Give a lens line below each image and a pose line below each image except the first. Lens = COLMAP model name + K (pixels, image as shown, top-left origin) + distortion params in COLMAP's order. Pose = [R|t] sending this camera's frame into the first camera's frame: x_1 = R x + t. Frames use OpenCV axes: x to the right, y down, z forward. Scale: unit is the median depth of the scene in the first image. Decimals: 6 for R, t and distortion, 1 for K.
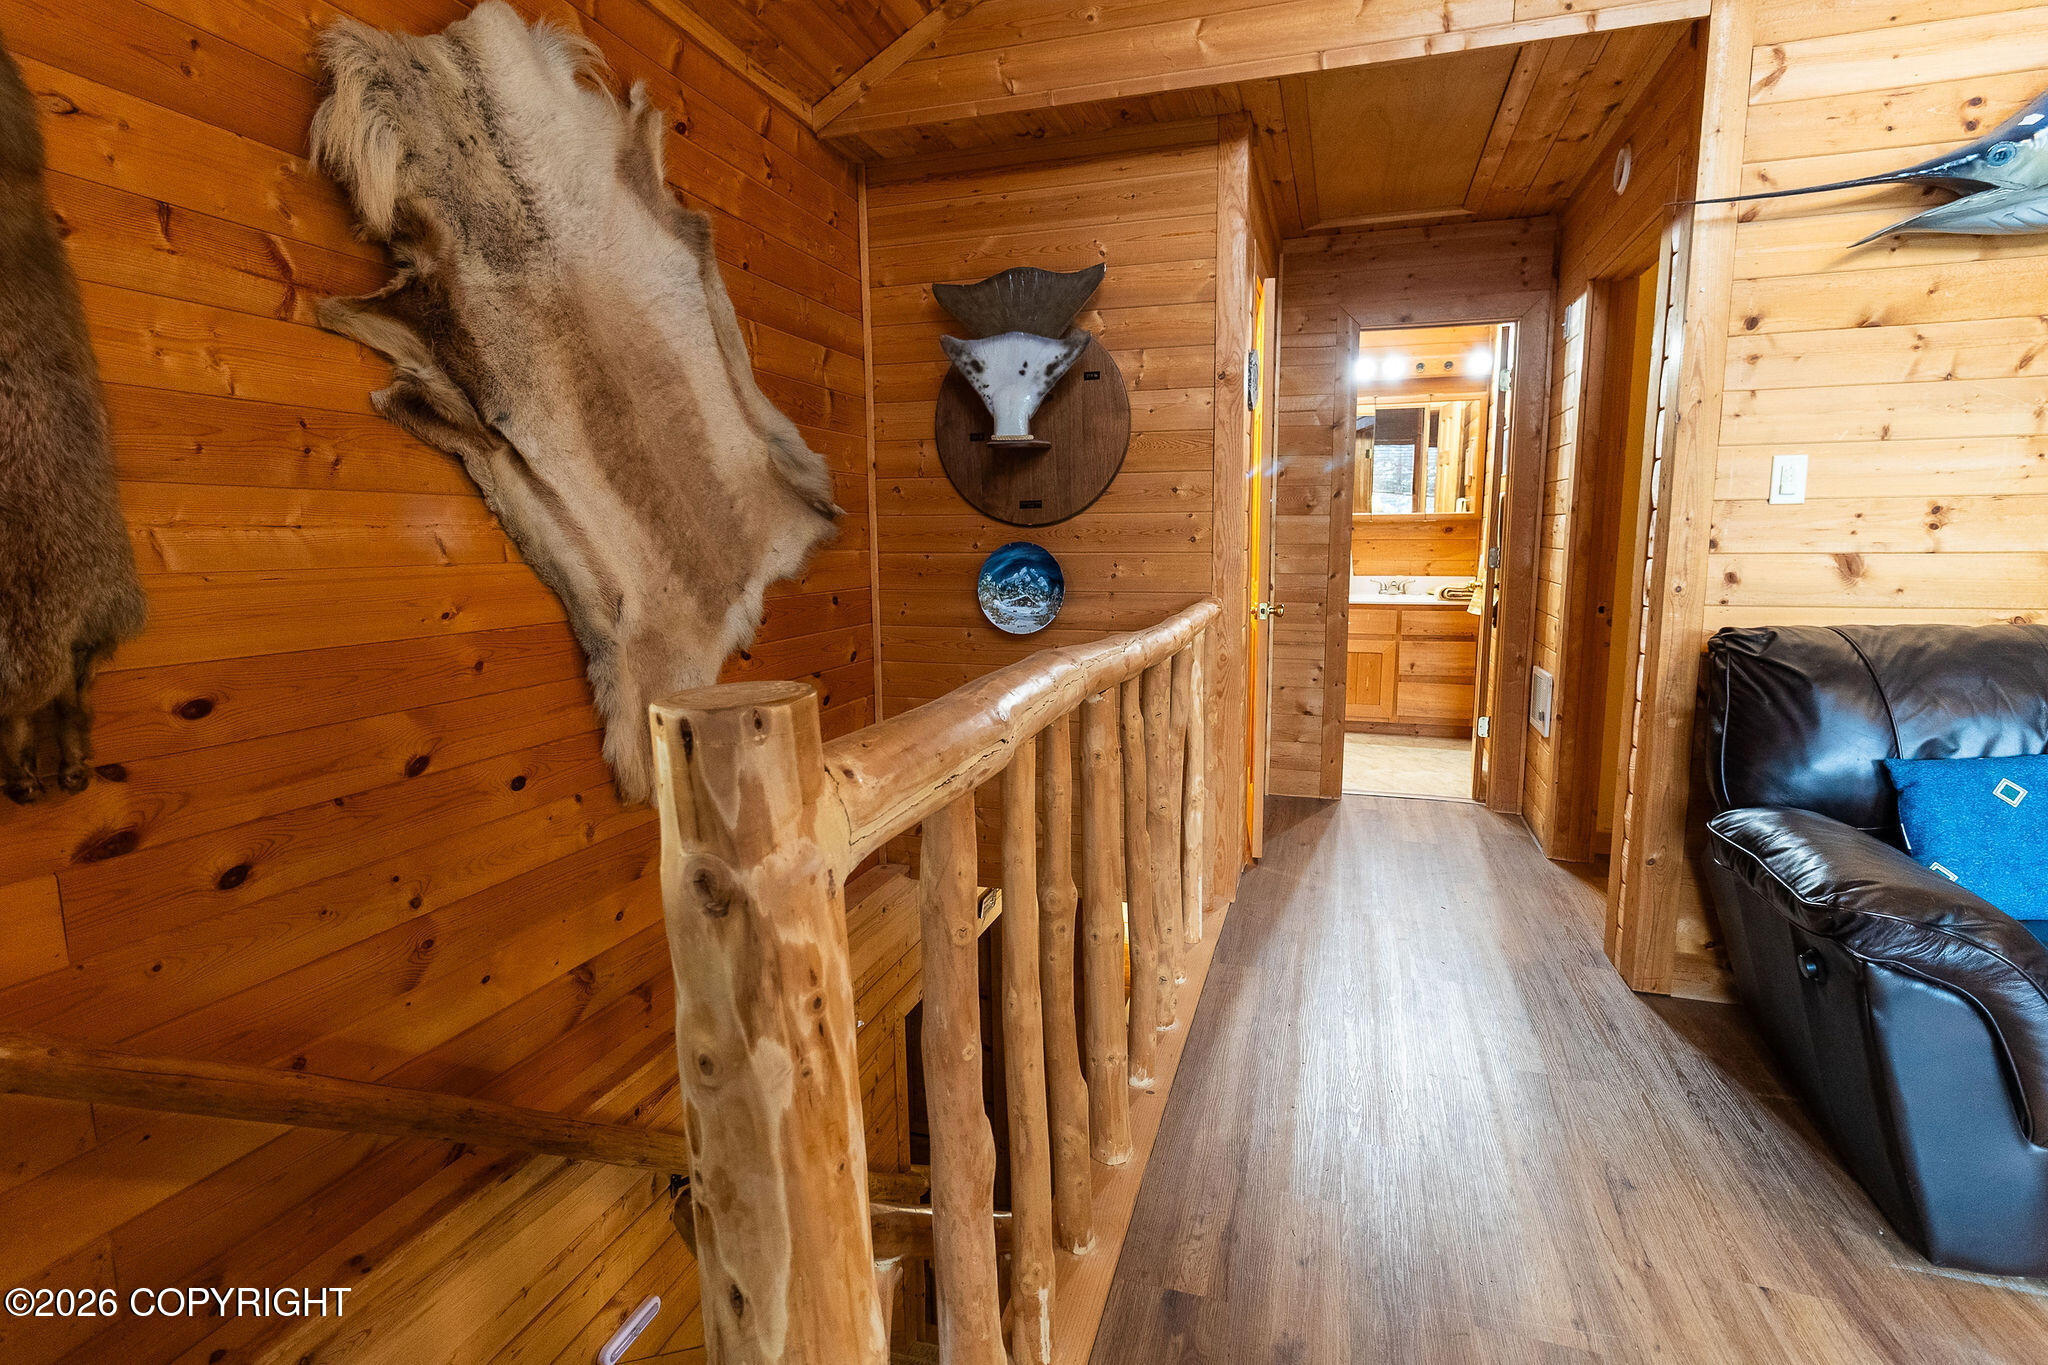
lens RADIAL K [[961.3, 0, 1033.0], [0, 961.3, 661.2], [0, 0, 1]] dist [0.002243, 0.001099]
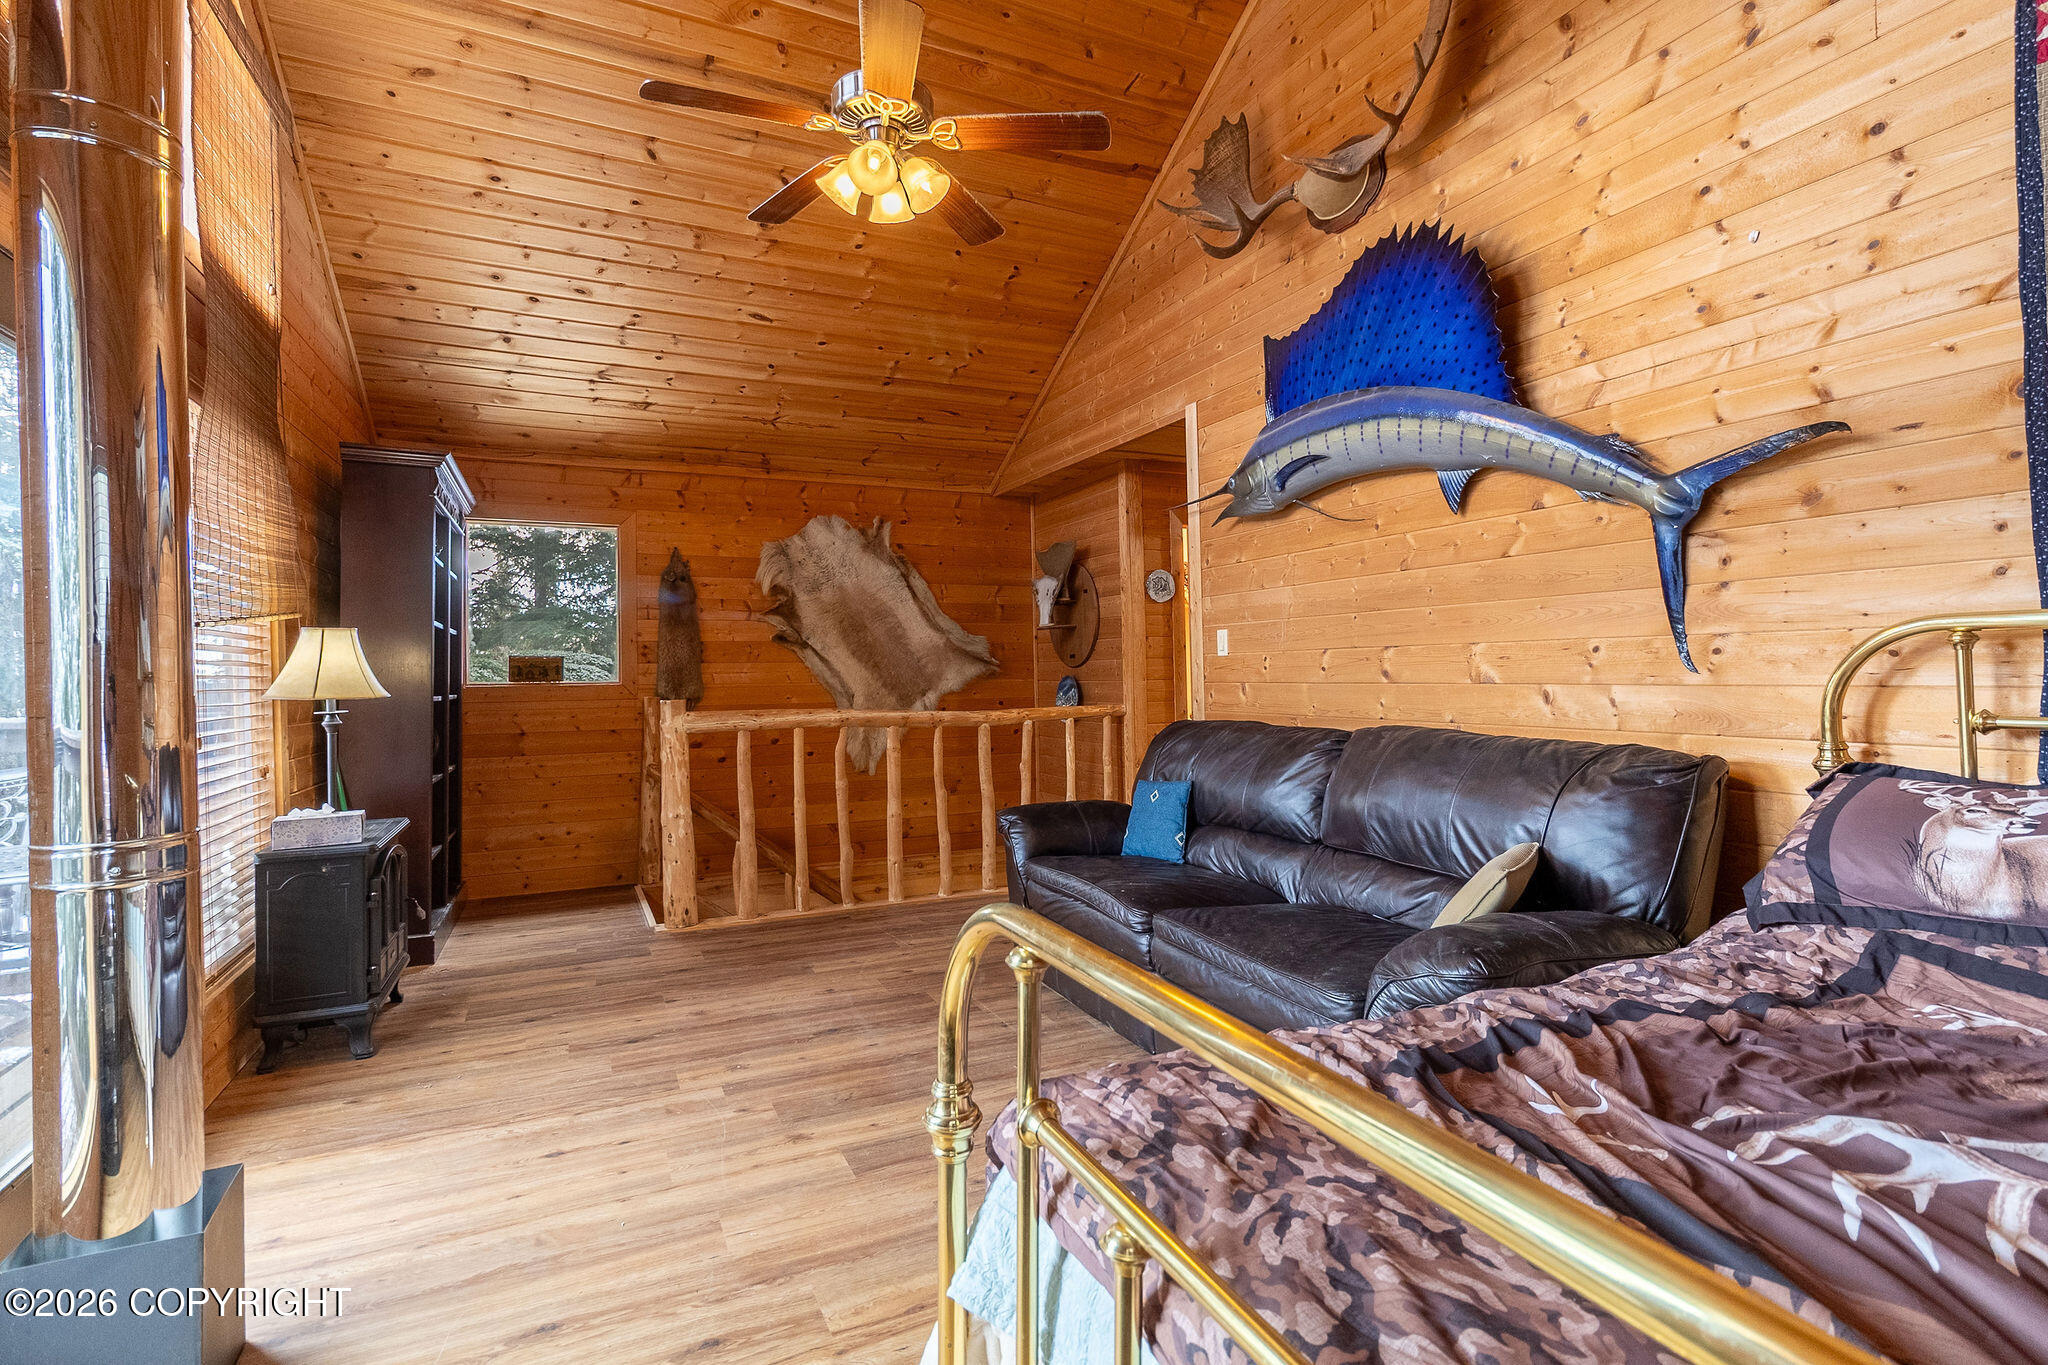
lens RADIAL K [[951.0, 0, 1019.4], [0, 951.0, 657.8], [0, 0, 1]] dist [0.001424, 0.000440]
pose [[0.677327, -0.014443, -0.735540, 1.944618], [-0.087626, 0.991106, -0.100152, 0.060644], [0.730445, 0.132288, 0.670038, -0.529011]]
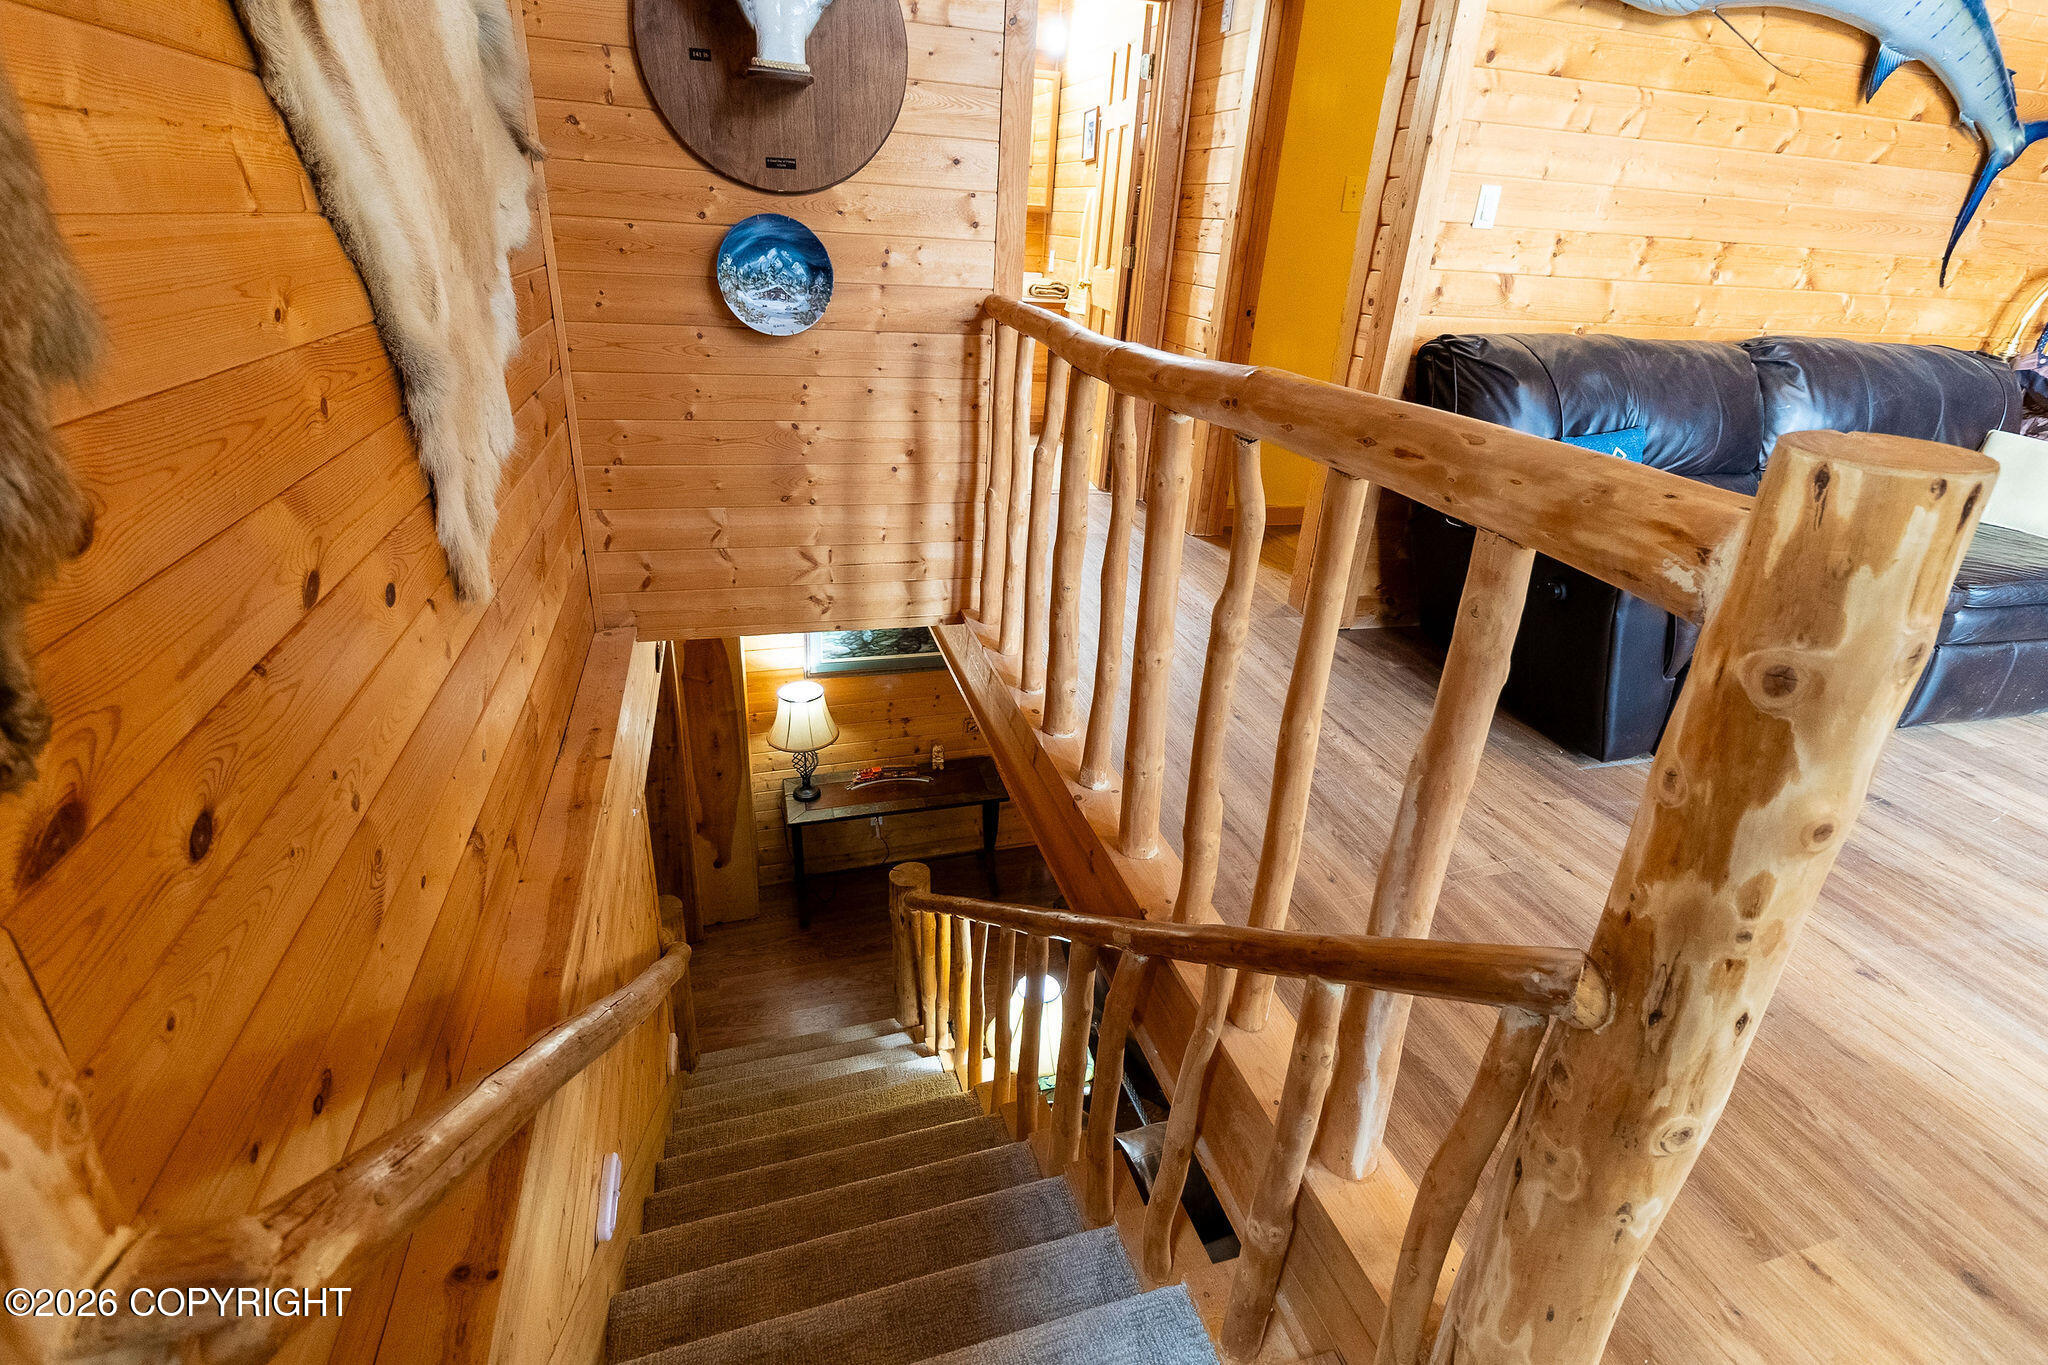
lens RADIAL K [[961.3, 0, 1033.0], [0, 961.3, 661.2], [0, 0, 1]] dist [0.002243, 0.001099]
pose [[0.826702, -0.178752, 0.533489, -0.463272], [0.008254, 0.951941, 0.306169, -0.018856], [-0.562579, -0.248707, 0.788448, 0.220563]]
